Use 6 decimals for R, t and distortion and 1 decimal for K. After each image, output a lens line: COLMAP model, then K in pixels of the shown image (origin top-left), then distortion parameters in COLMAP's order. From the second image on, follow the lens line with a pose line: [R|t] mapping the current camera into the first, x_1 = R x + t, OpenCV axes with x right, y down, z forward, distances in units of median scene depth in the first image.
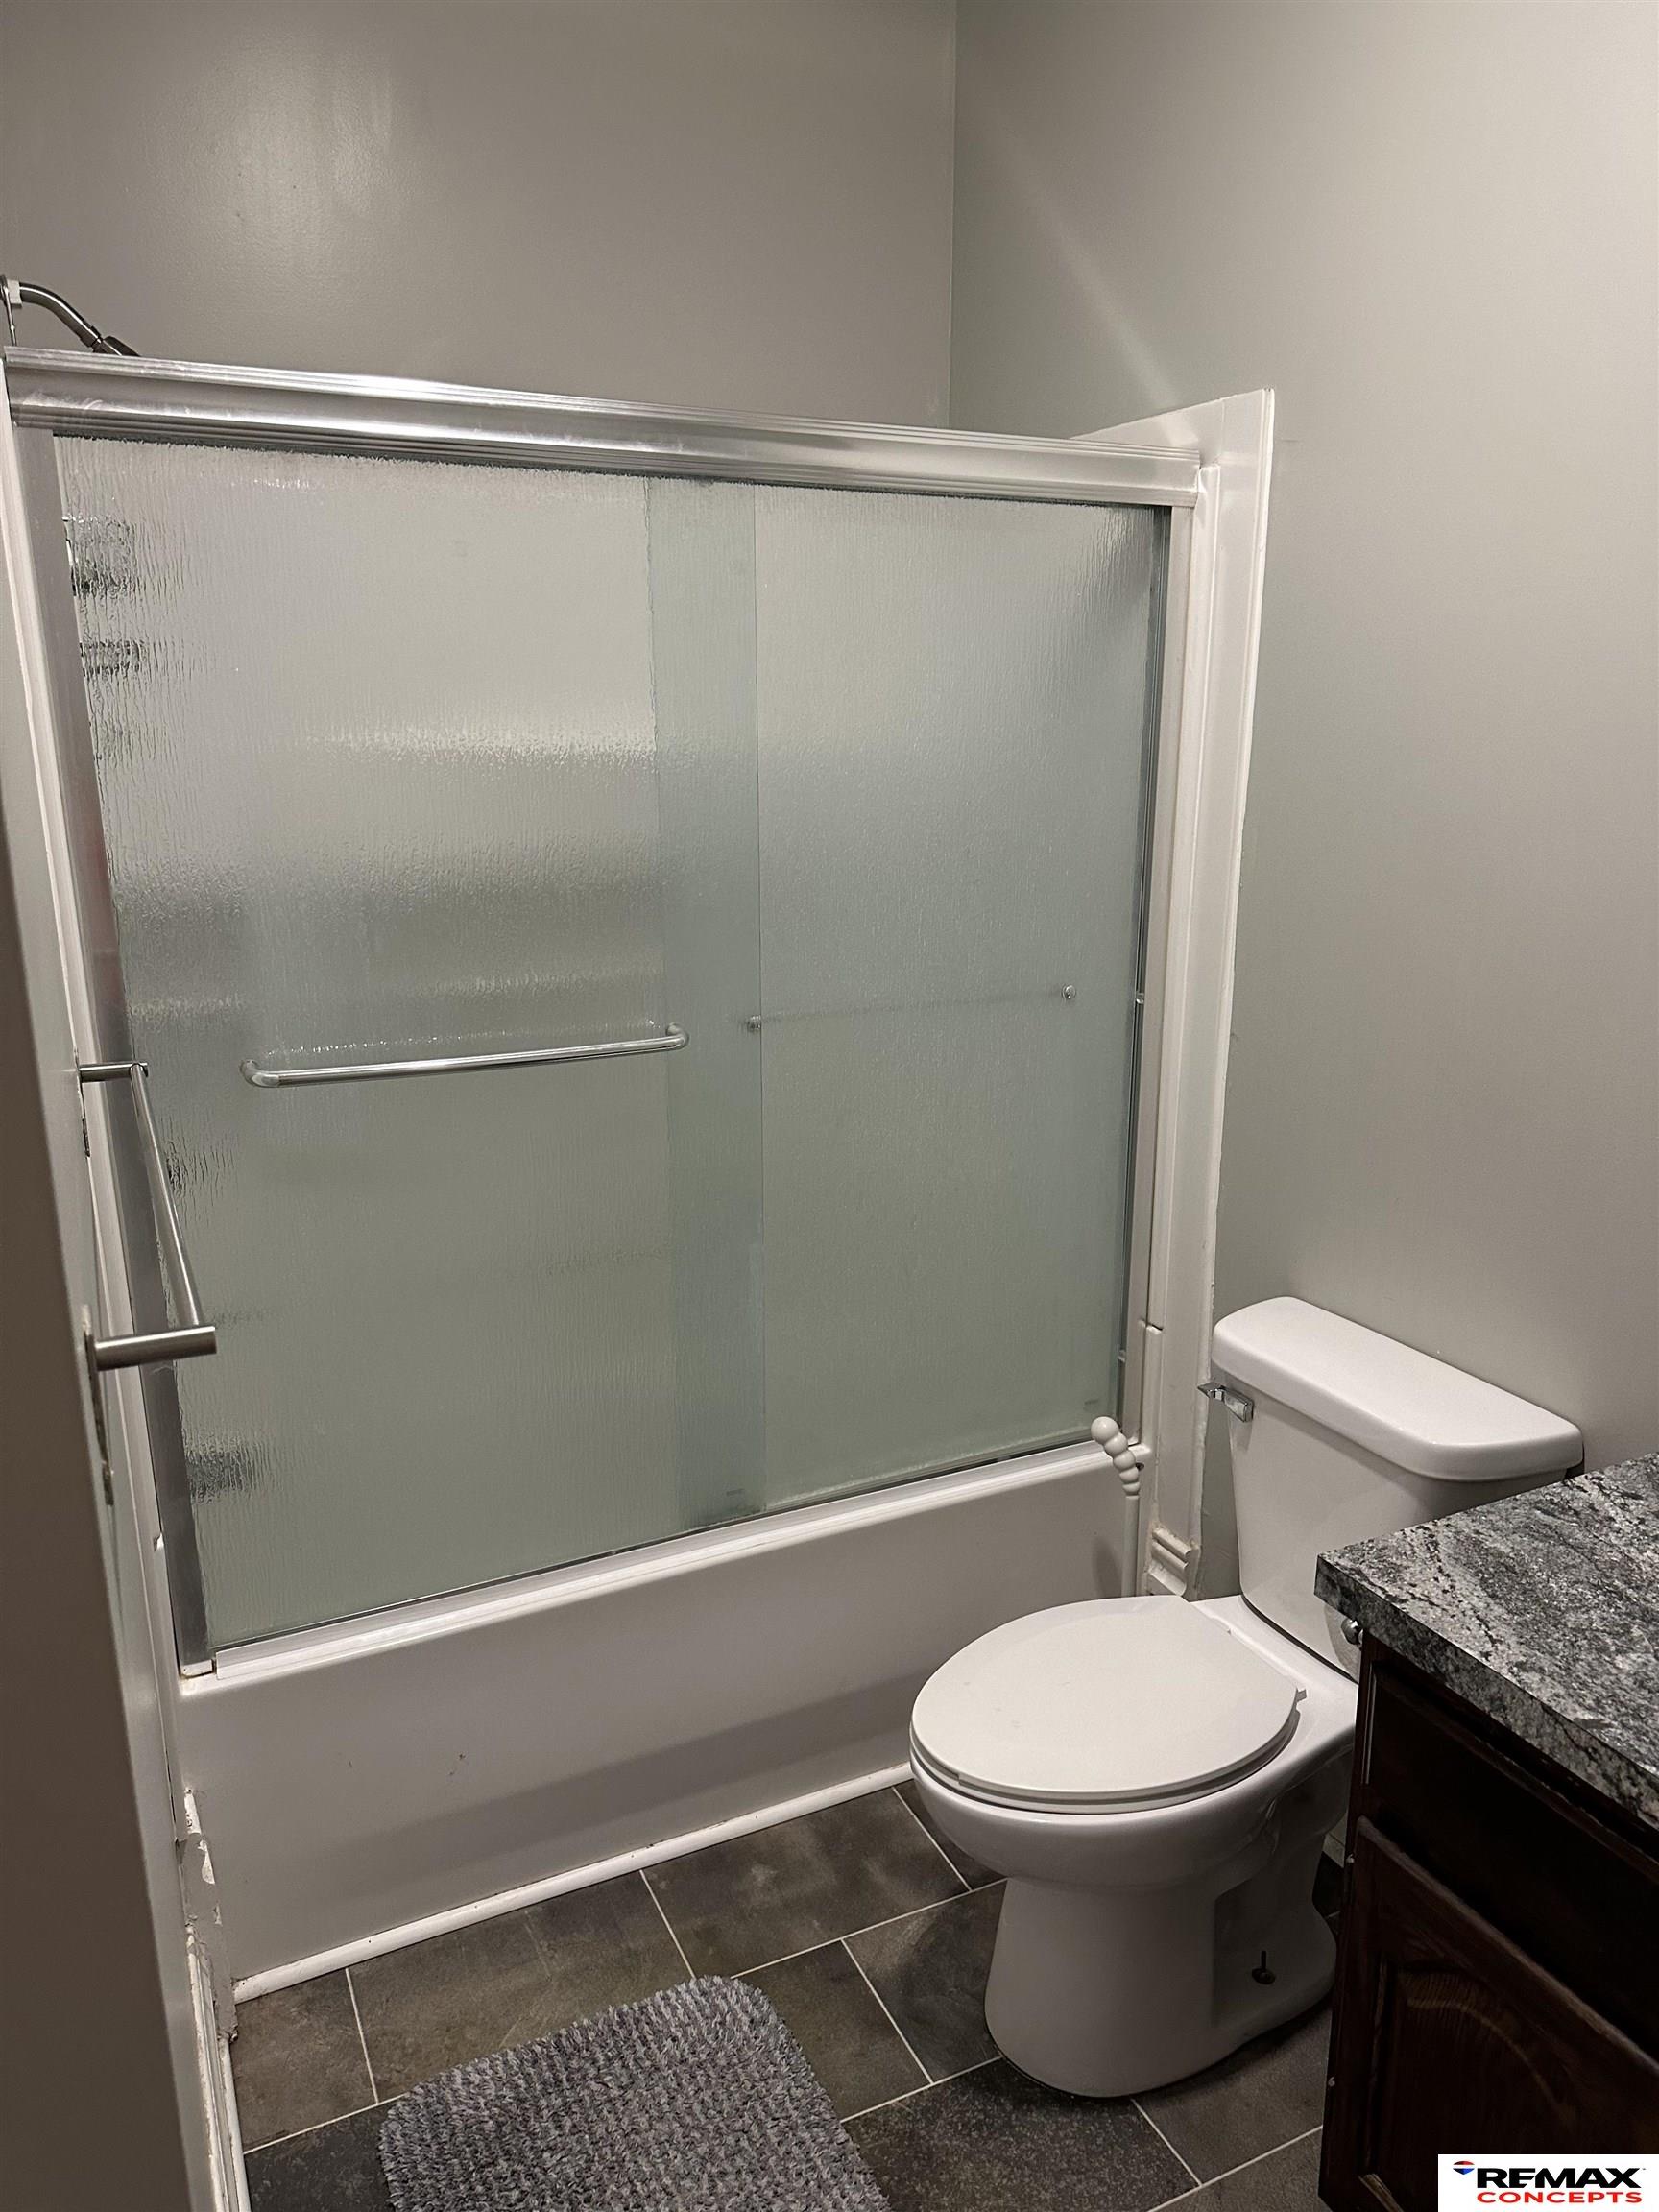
lens RADIAL K [[1559.8, 0, 830.8], [0, 1559.8, 1110.0], [0, 0, 1]] dist [-0.000328, -0.002262]
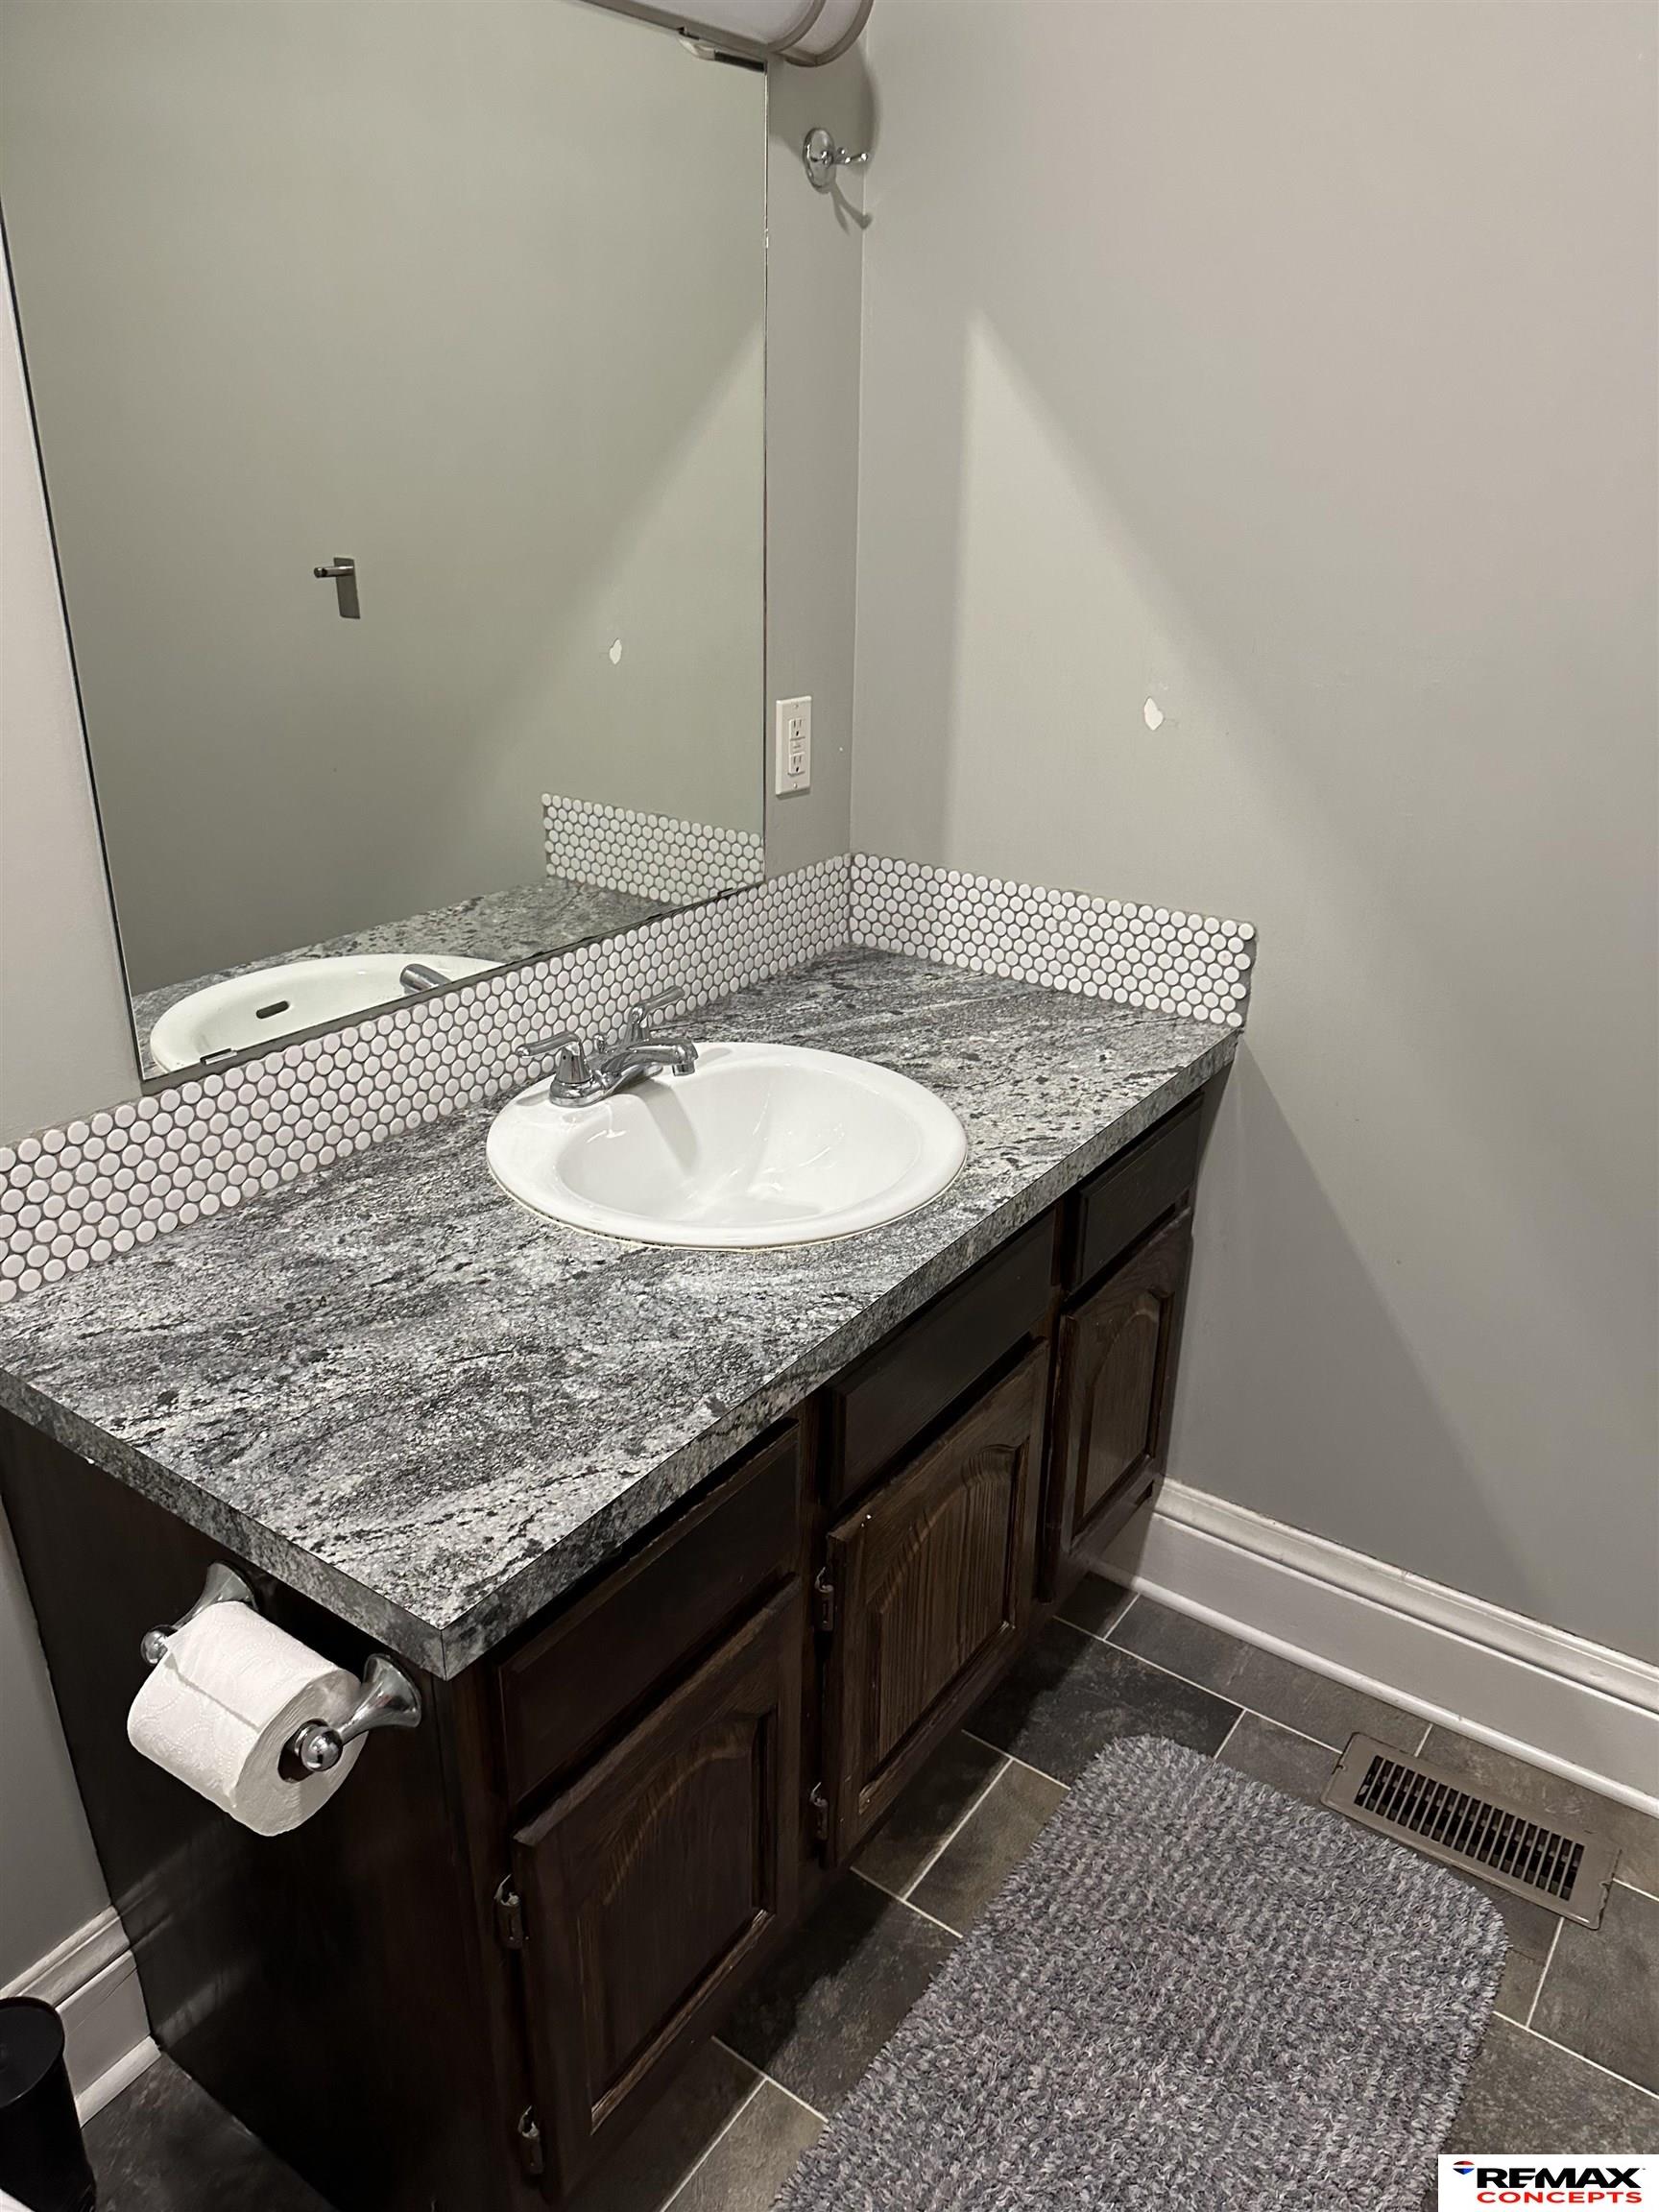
lens RADIAL K [[1559.8, 0, 829.8], [0, 1559.8, 1103.9], [0, 0, 1]] dist [-0.000328, -0.002262]
pose [[-0.490378, -0.346476, 0.799677, -0.232264], [0.201371, 0.847701, 0.490768, -0.206008], [-0.847926, 0.401694, -0.345924, 1.027470]]
